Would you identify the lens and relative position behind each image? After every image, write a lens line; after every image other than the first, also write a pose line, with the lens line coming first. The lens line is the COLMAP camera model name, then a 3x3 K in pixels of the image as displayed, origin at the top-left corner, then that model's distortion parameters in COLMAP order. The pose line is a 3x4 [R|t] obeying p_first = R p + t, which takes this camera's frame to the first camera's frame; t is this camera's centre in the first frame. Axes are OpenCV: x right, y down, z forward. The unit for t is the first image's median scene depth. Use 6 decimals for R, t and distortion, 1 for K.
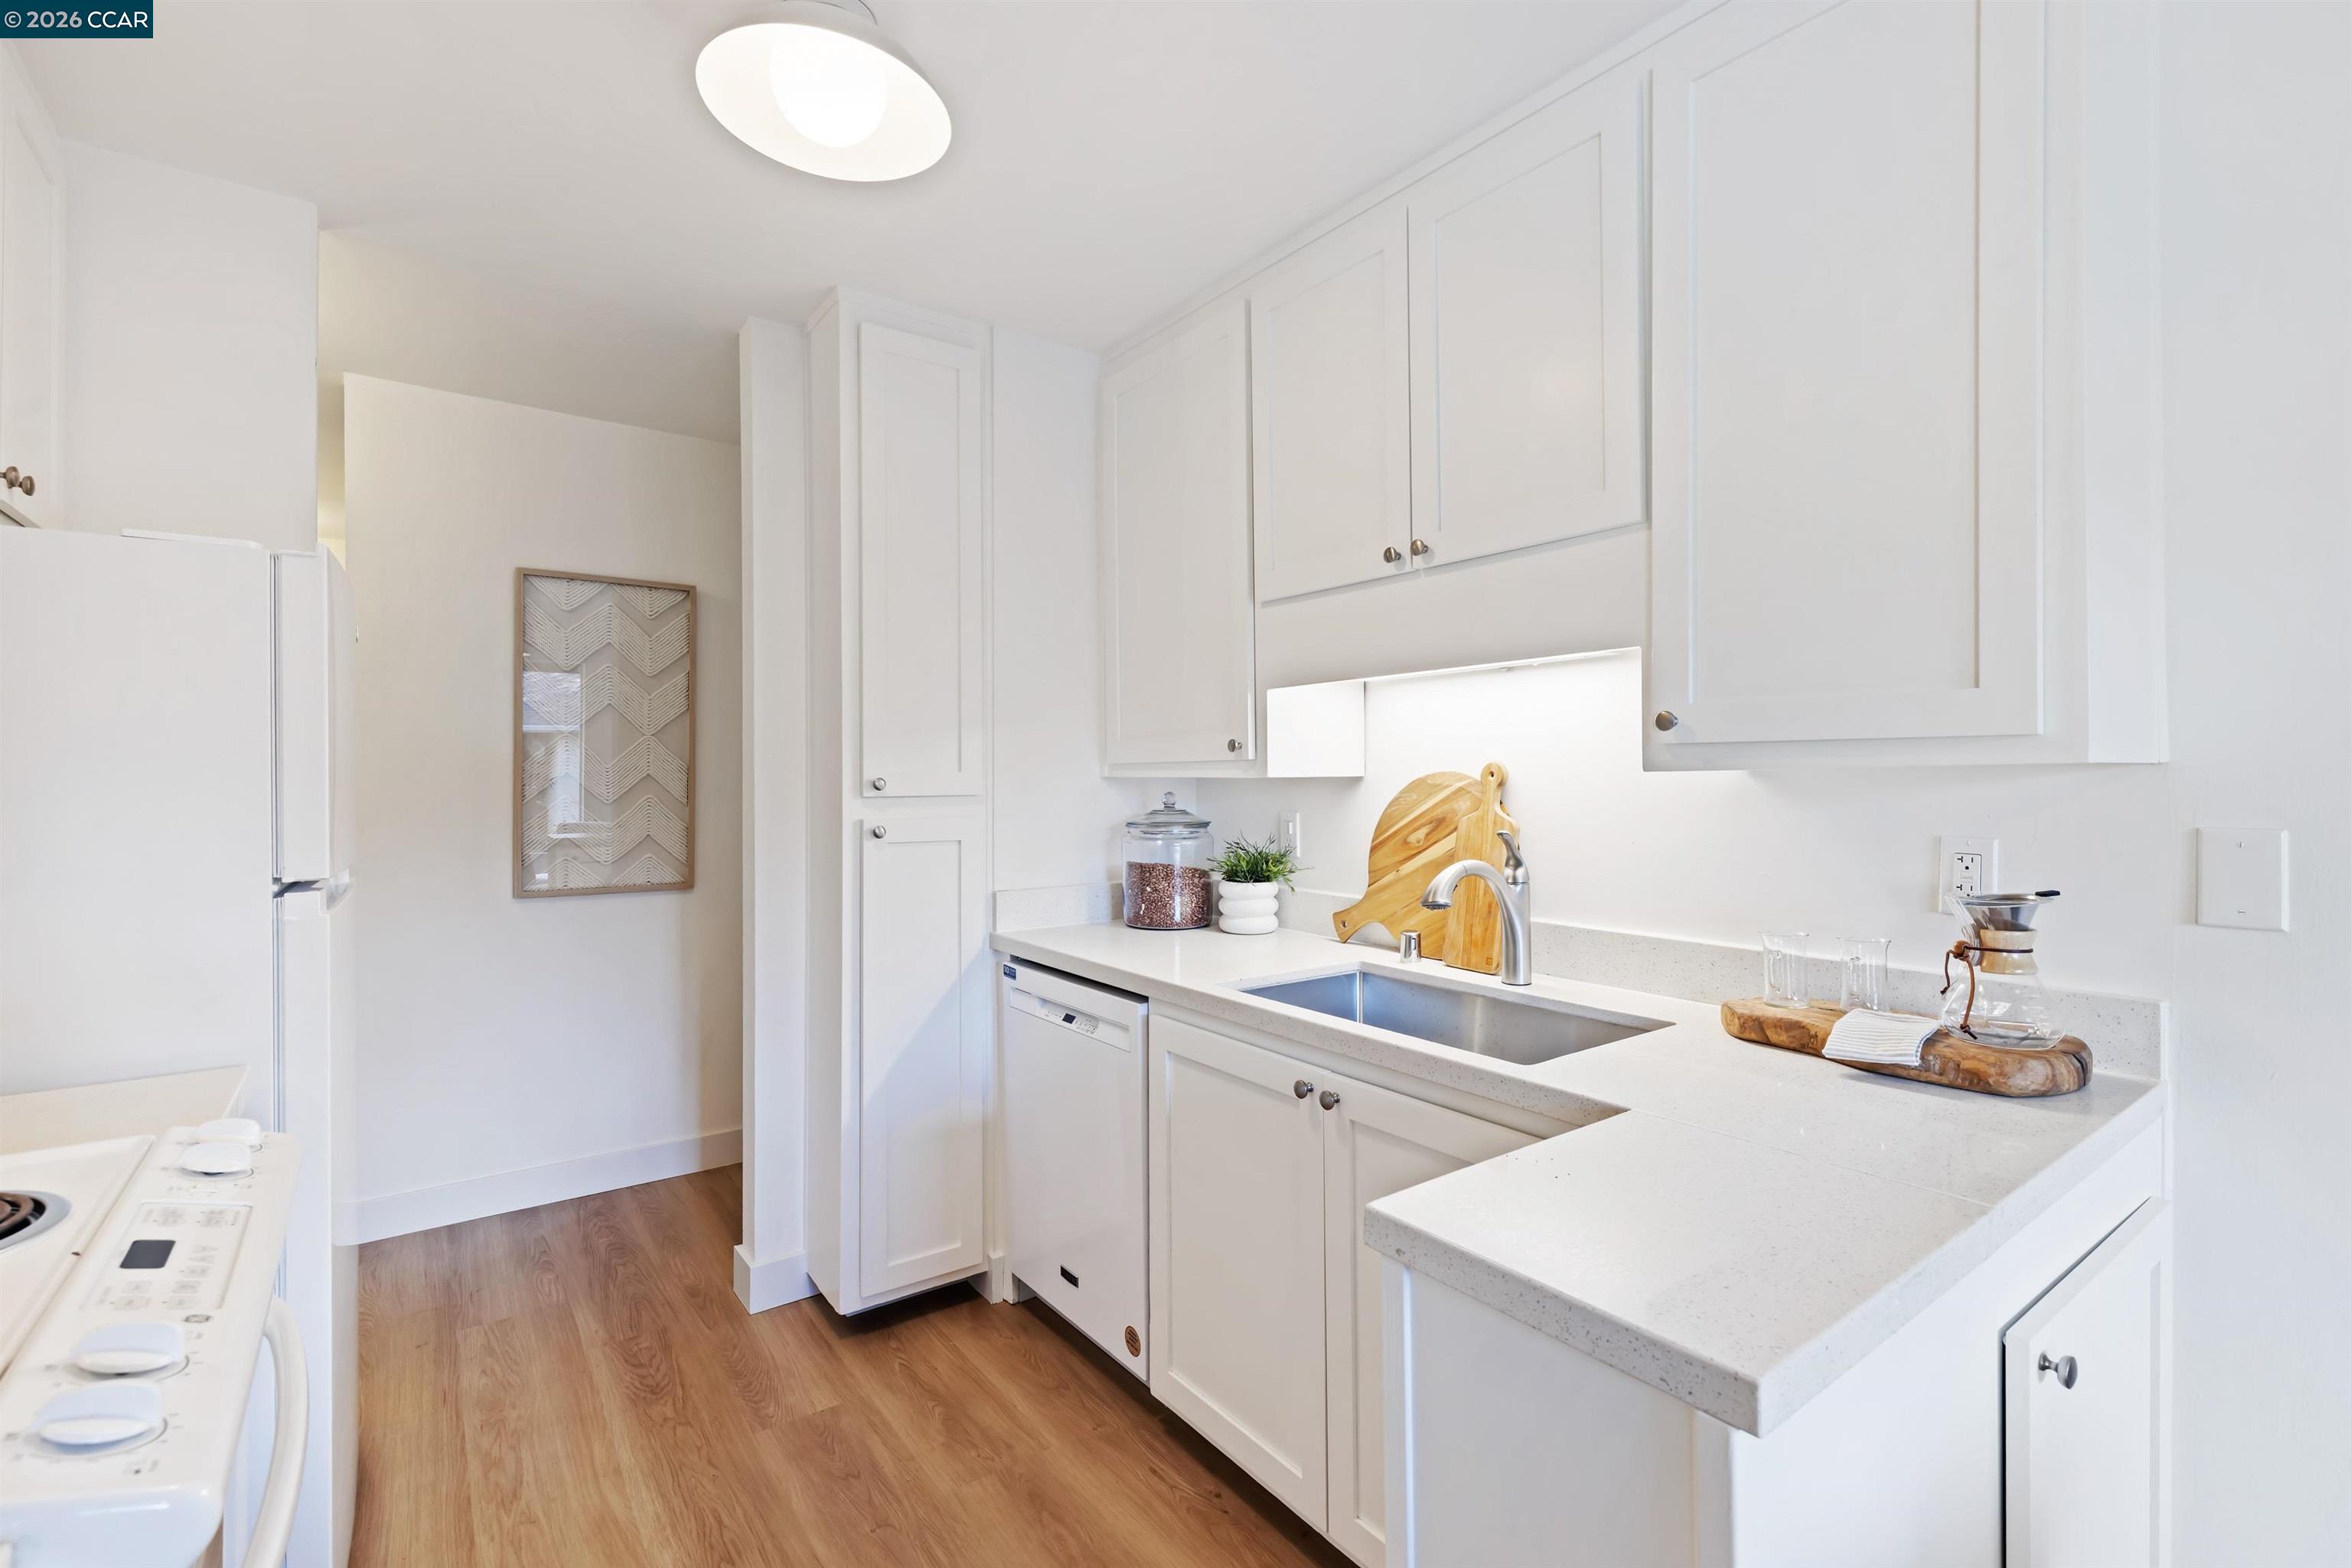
lens RADIAL K [[1050.4, 0, 1201.6], [0, 1050.4, 783.2], [0, 0, 1]] dist [0.000720, -0.000066]
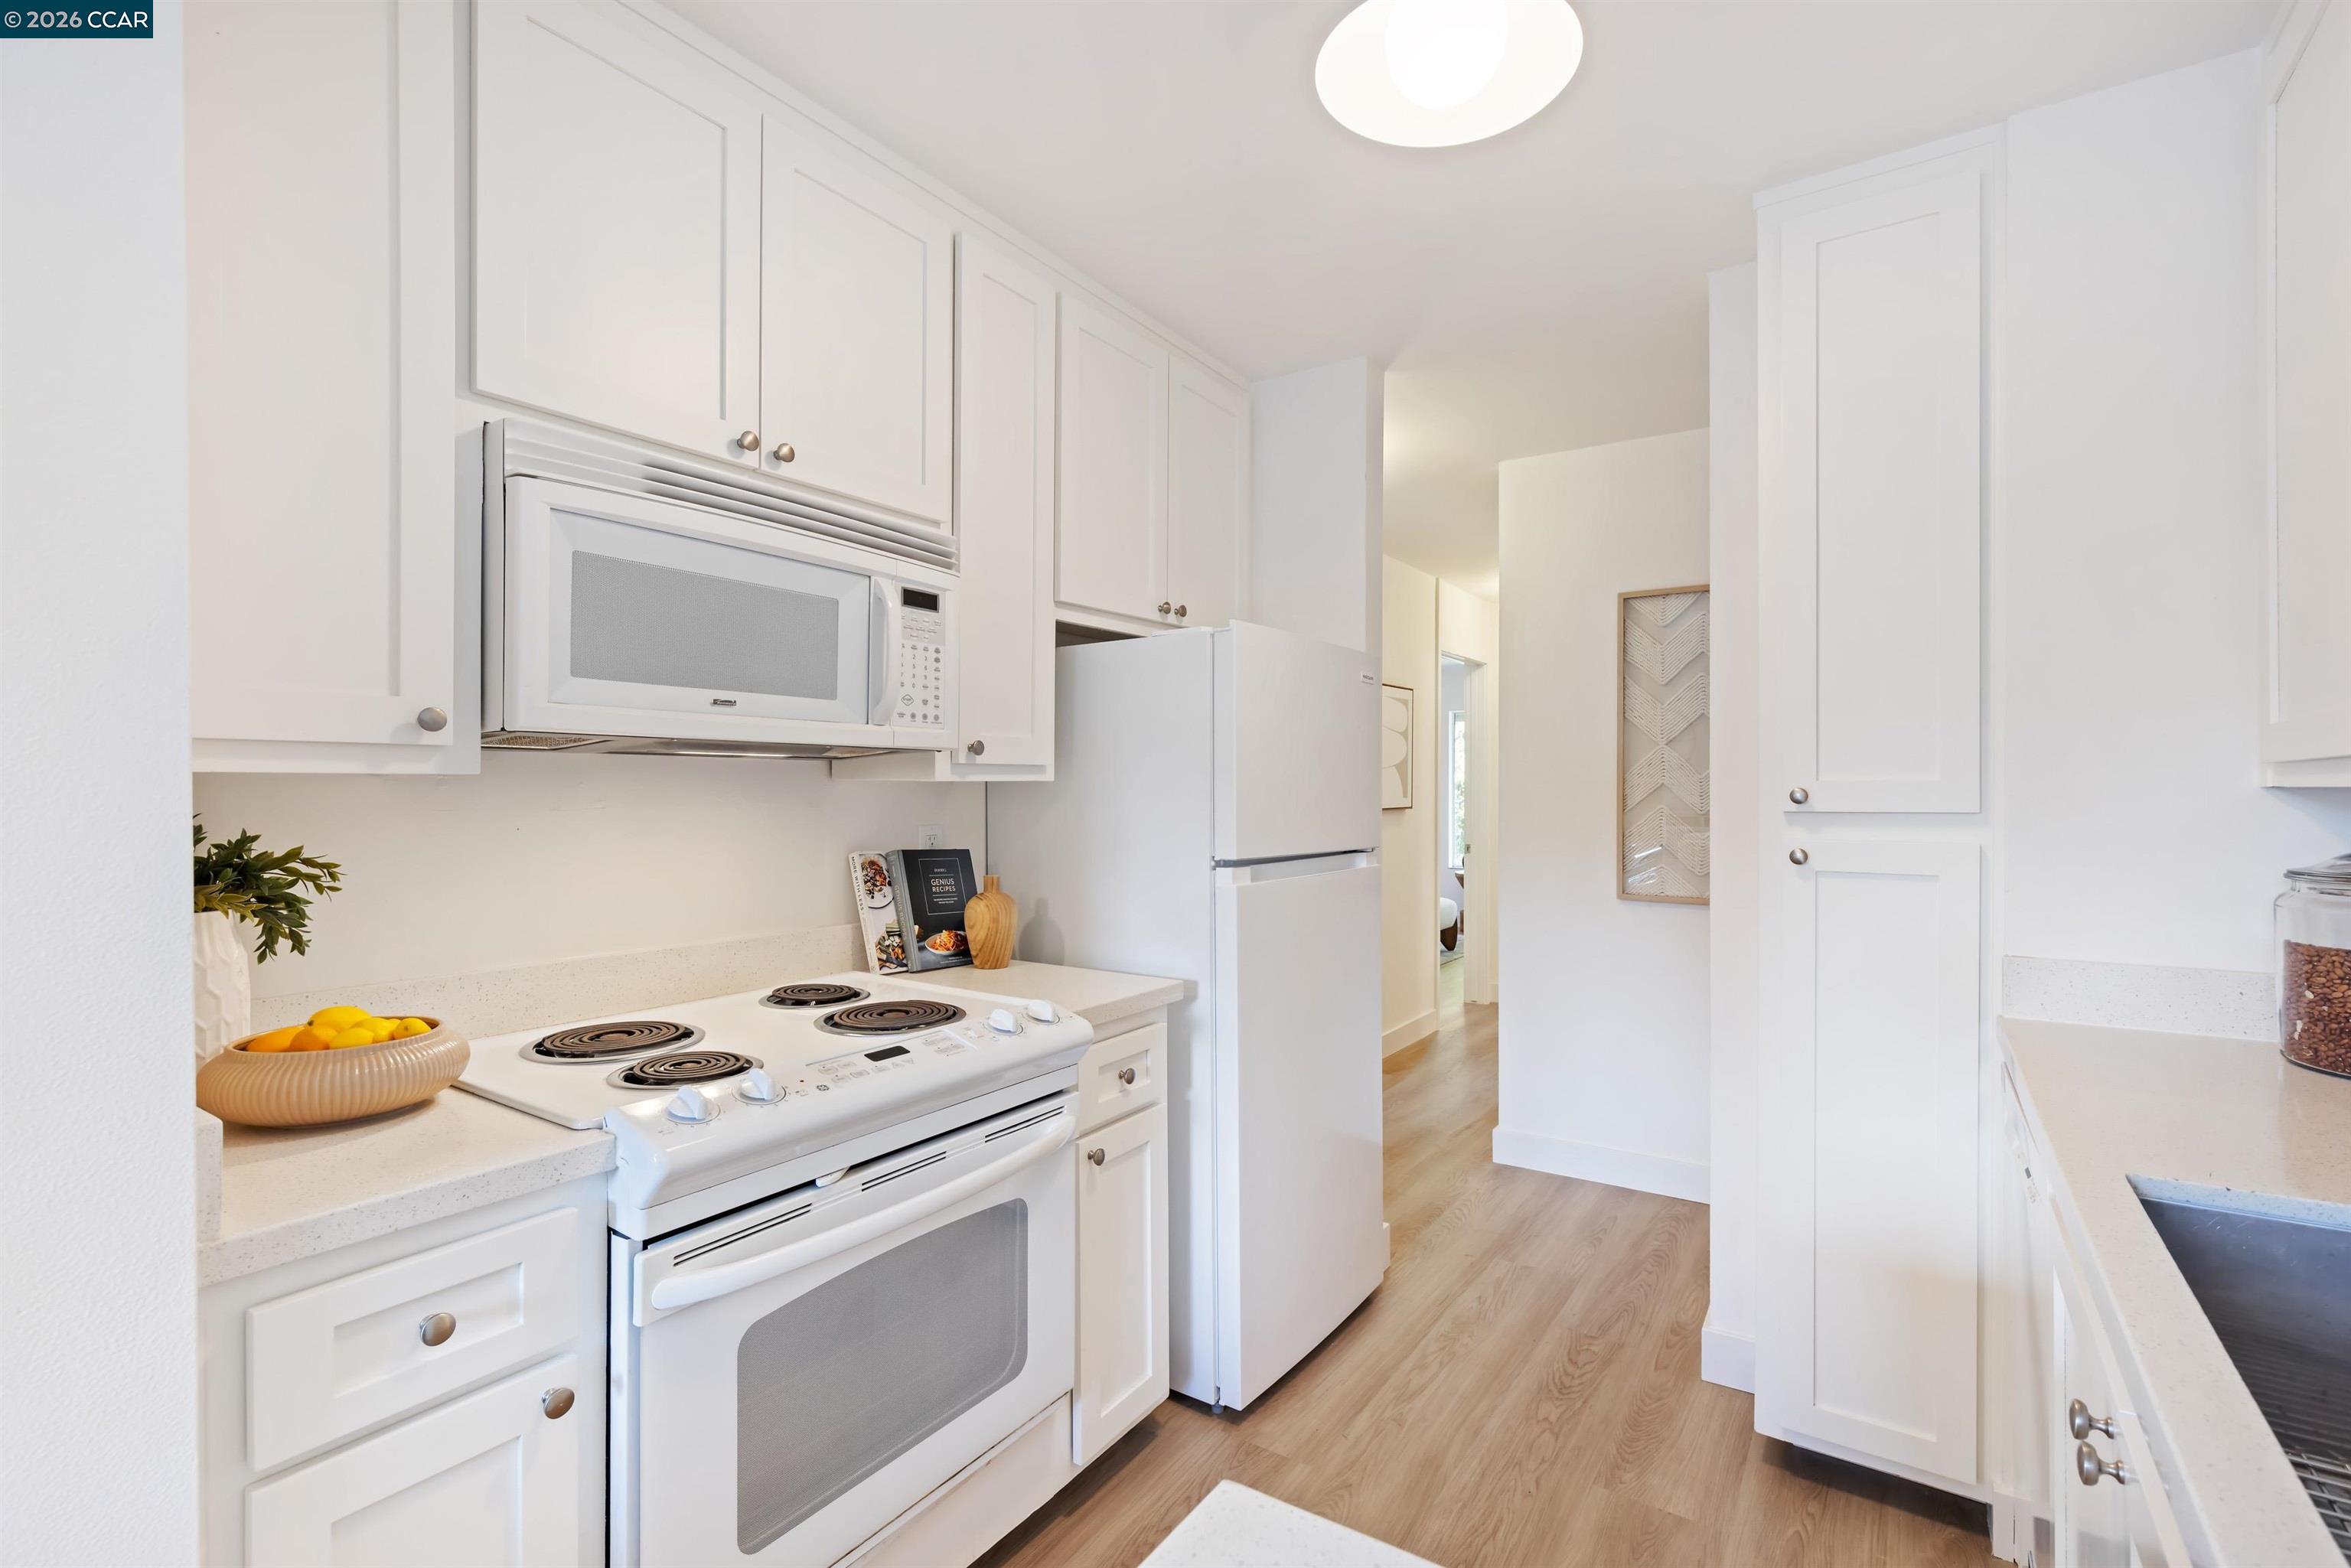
lens RADIAL K [[1050.4, 0, 1201.6], [0, 1050.4, 783.2], [0, 0, 1]] dist [0.000720, -0.000066]
pose [[0.334176, -0.002481, -0.942507, 0.316269], [-0.004825, 0.999979, -0.004343, -0.003650], [0.942498, 0.005999, 0.334157, 0.320058]]
